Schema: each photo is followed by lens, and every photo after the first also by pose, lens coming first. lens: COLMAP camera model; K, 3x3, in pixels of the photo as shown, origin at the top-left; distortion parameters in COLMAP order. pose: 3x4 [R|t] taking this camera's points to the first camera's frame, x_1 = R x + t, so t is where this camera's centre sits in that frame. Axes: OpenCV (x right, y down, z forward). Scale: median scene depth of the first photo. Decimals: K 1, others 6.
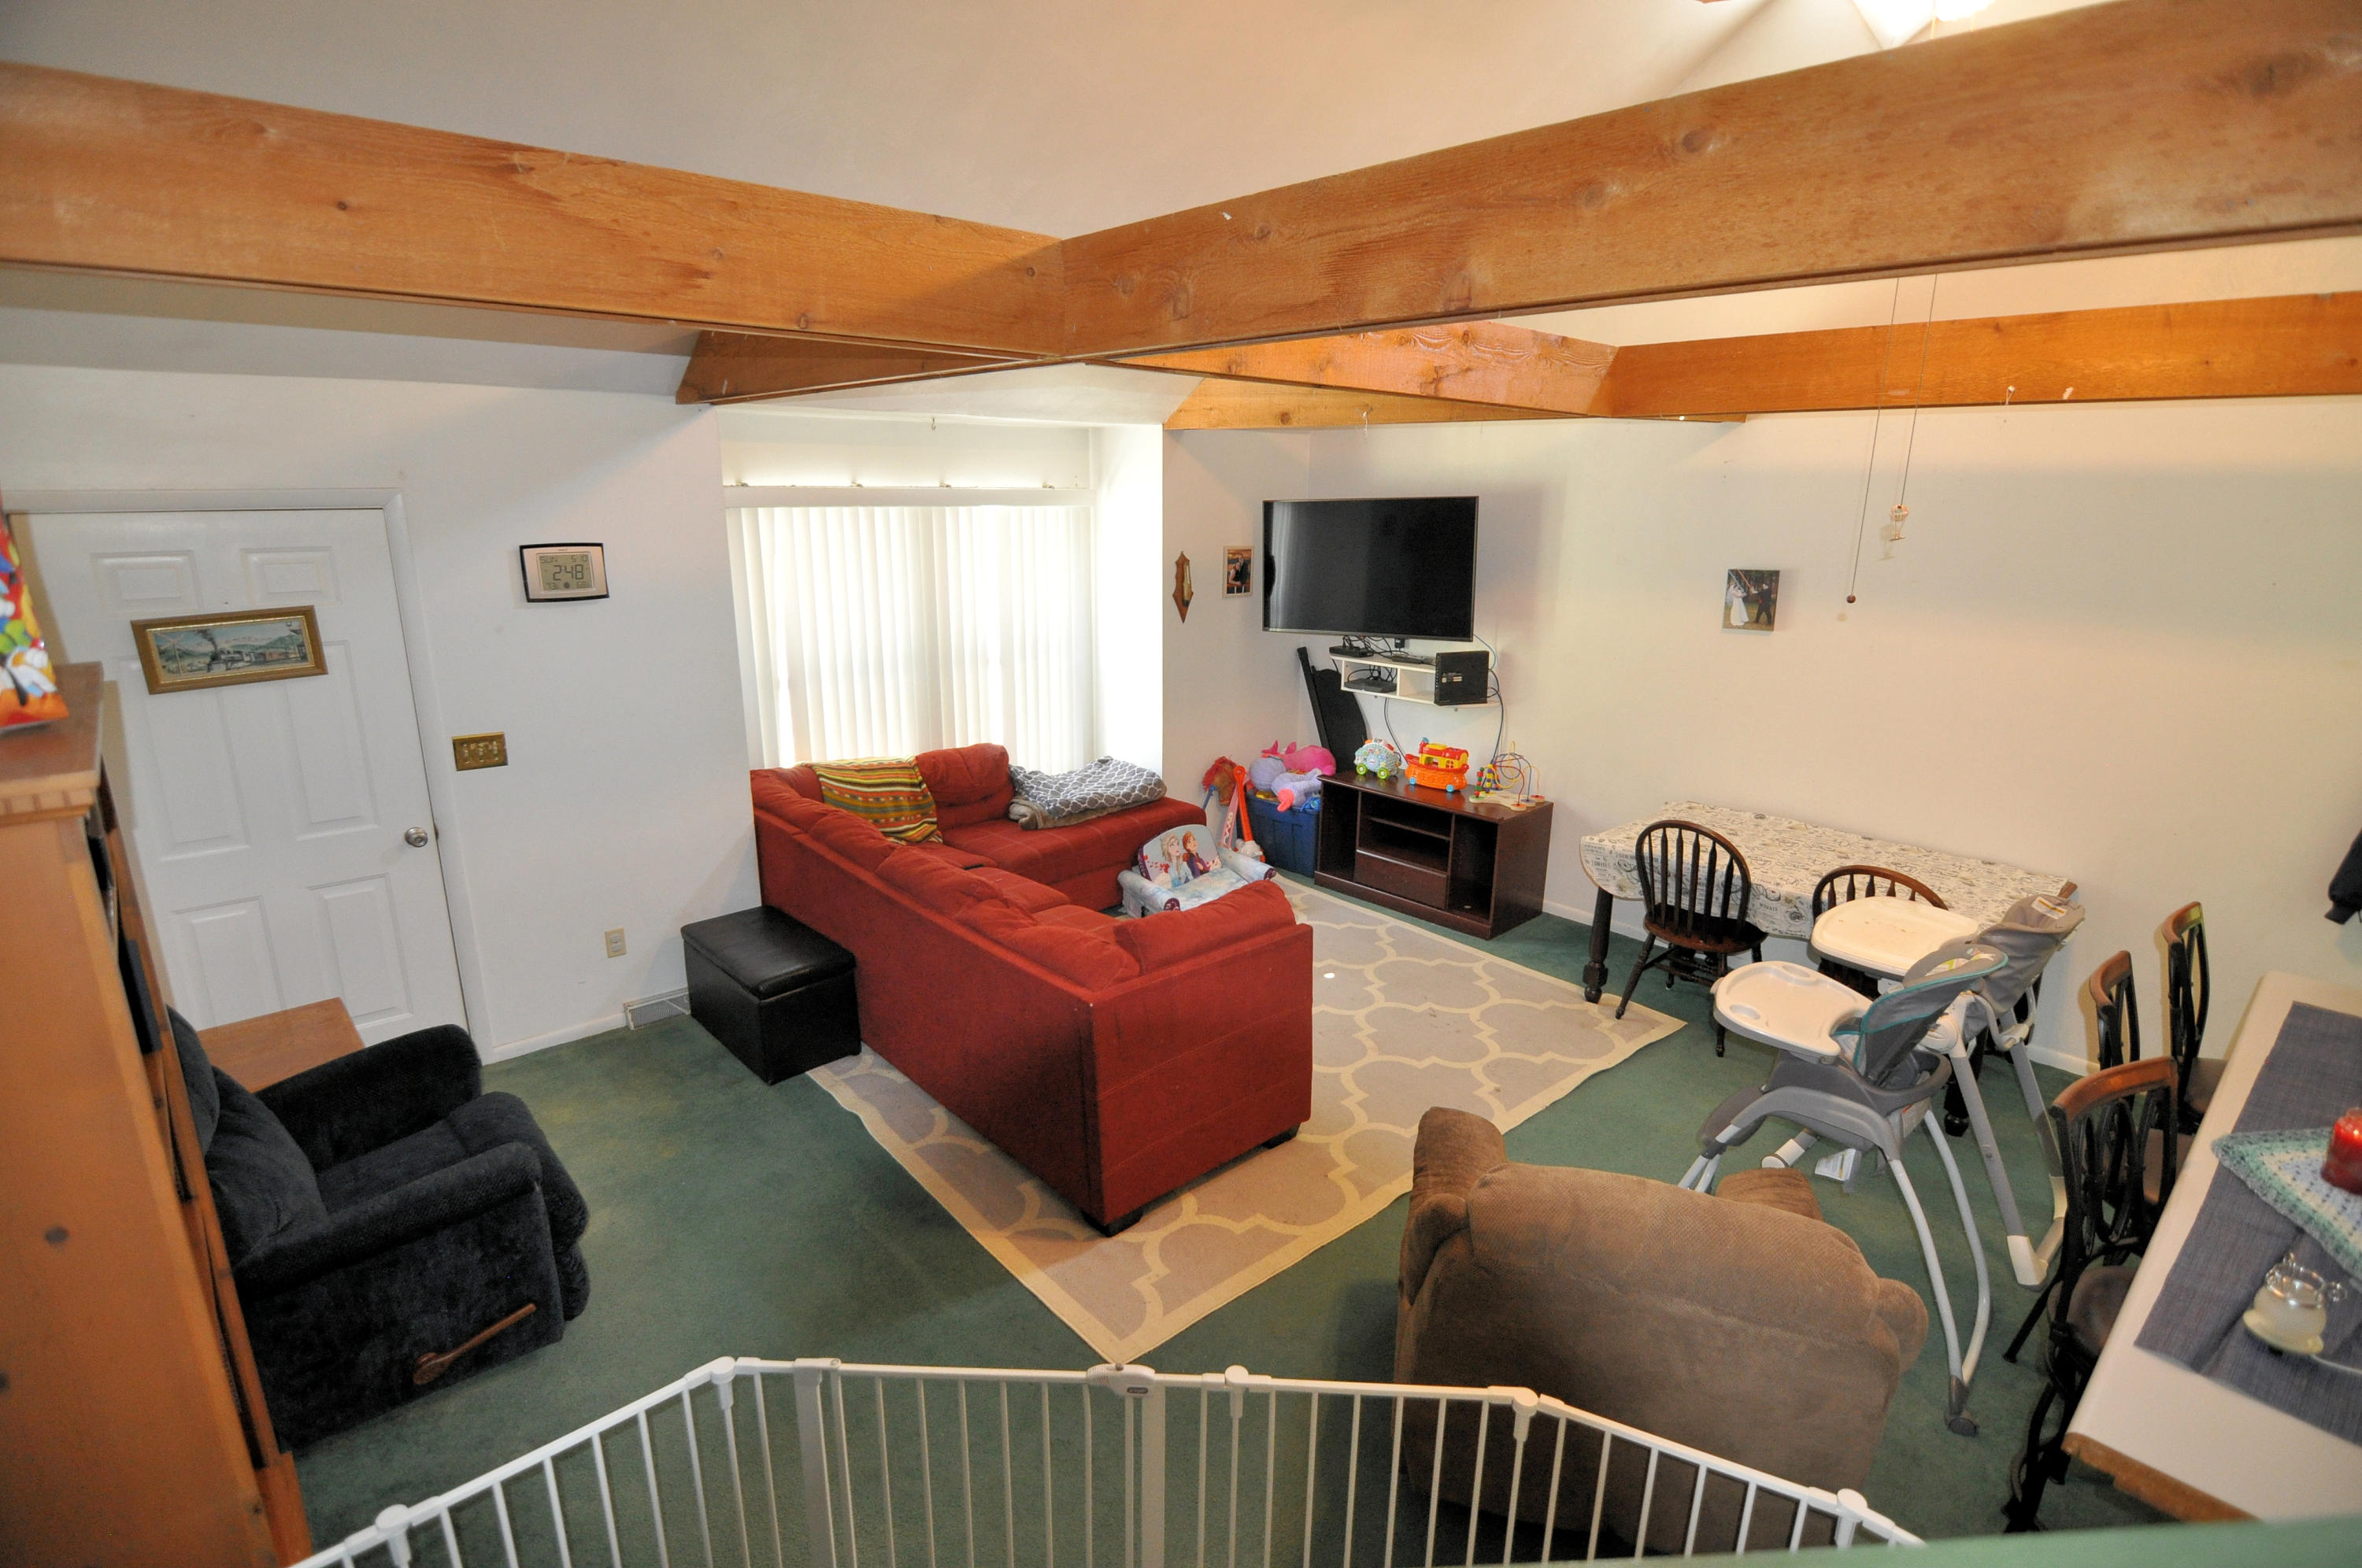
lens RADIAL K [[1151.4, 0, 1185.7], [0, 1151.4, 797.0], [0, 0, 1]] dist [-0.004558, -0.011202]
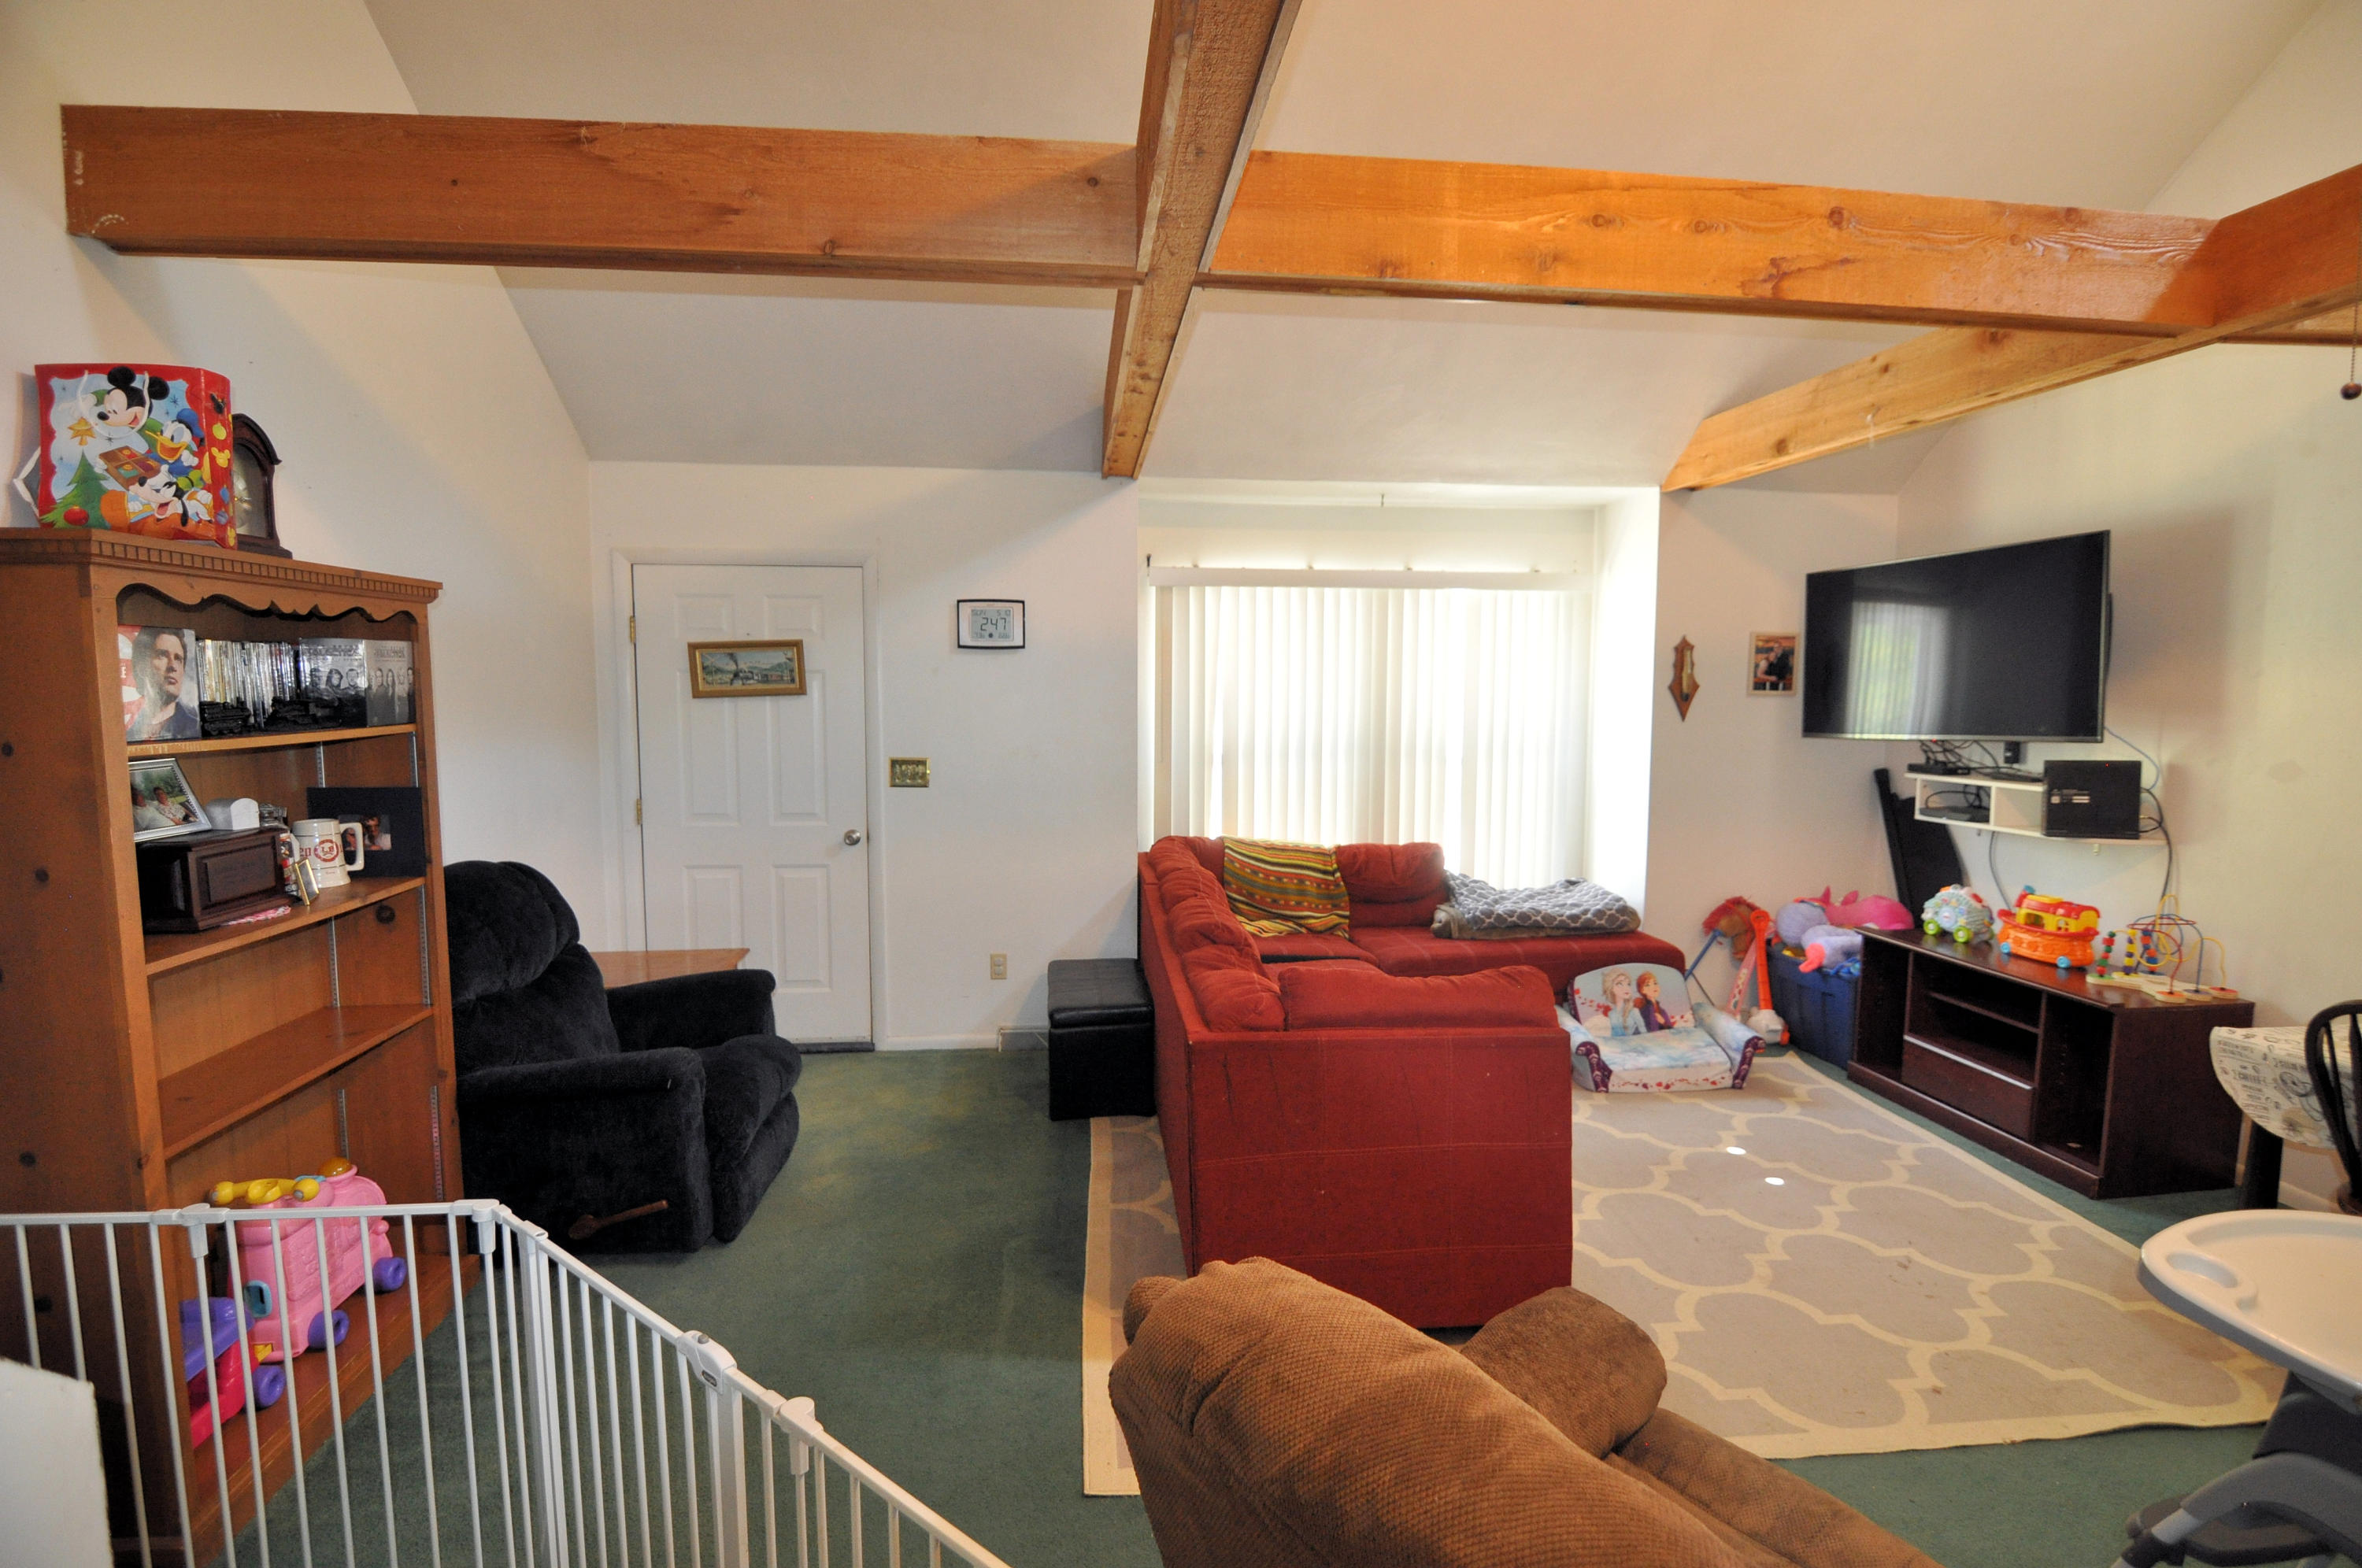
lens RADIAL K [[1151.4, 0, 1170.7], [0, 1151.4, 792.0], [0, 0, 1]] dist [-0.004558, -0.011202]
pose [[0.799753, 0.050664, -0.598187, 0.275398], [-0.154573, 0.980215, -0.123639, 0.076223], [0.580088, 0.191344, 0.791761, 0.210900]]
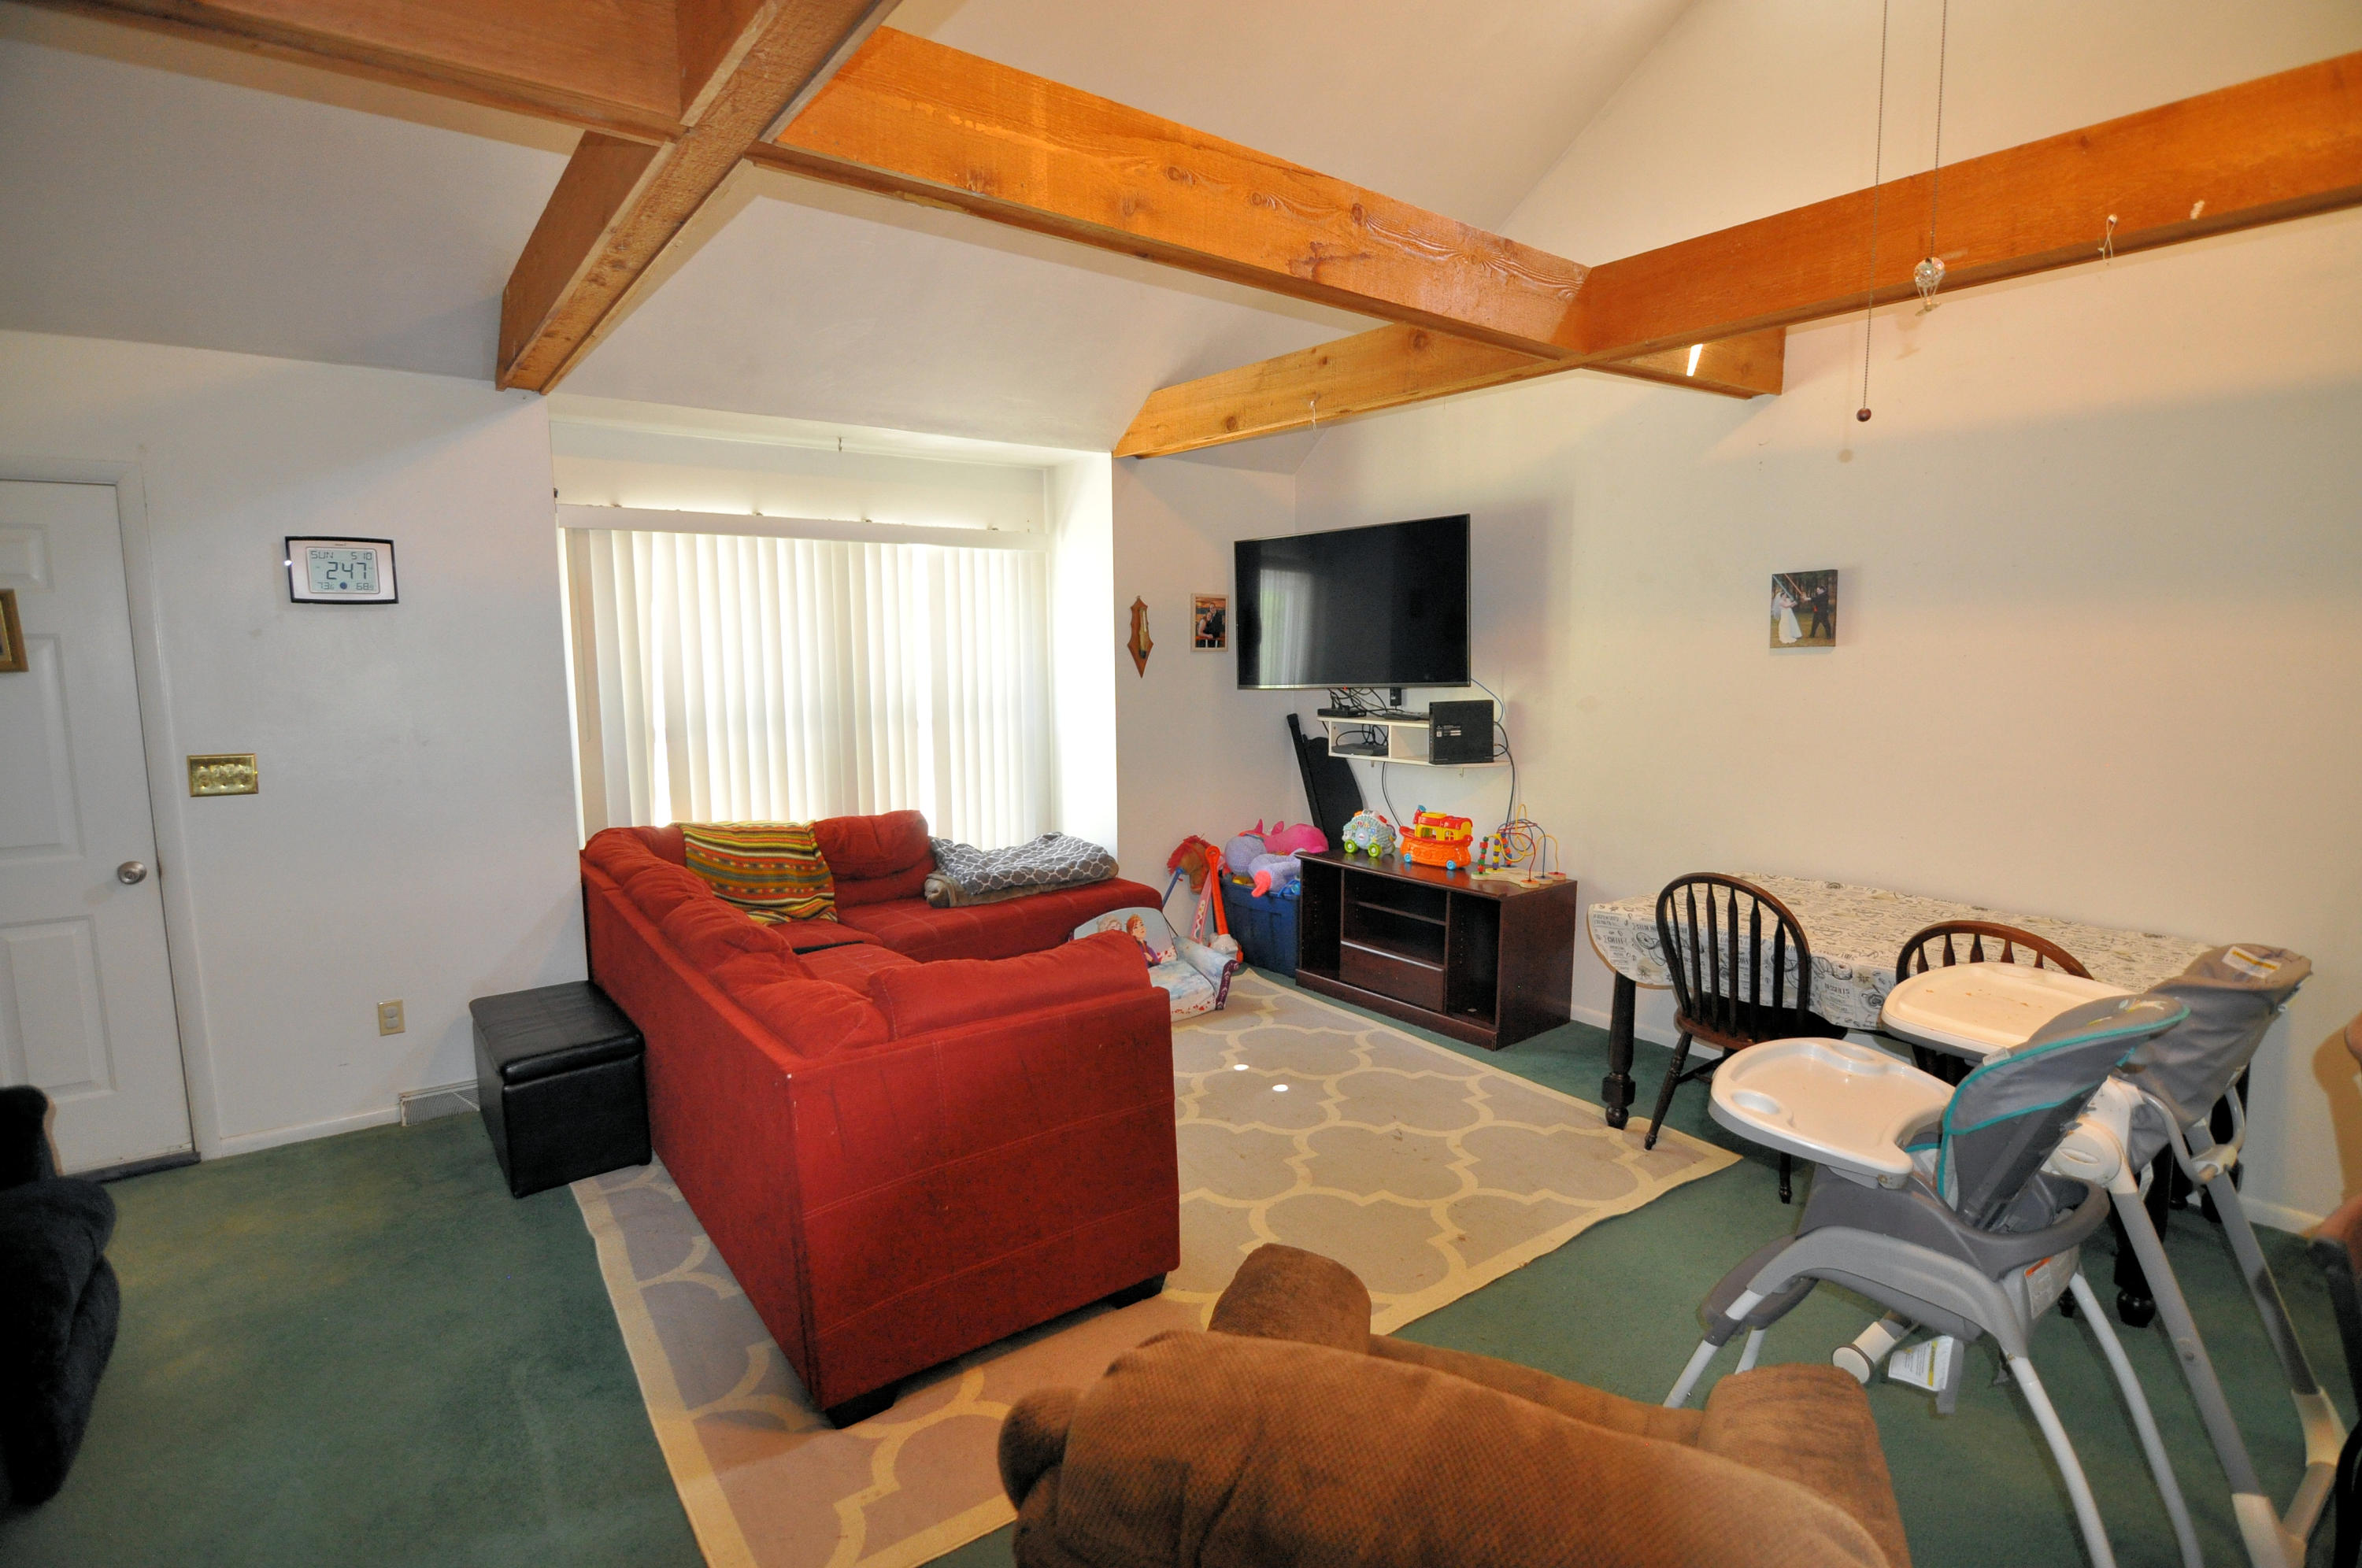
lens RADIAL K [[1151.4, 0, 1185.9], [0, 1151.4, 792.8], [0, 0, 1]] dist [-0.004558, -0.011202]
pose [[0.995757, -0.000639, -0.092017, 0.155178], [-0.011668, 0.991028, -0.133147, 0.070405], [0.091276, 0.133656, 0.986815, 0.216841]]
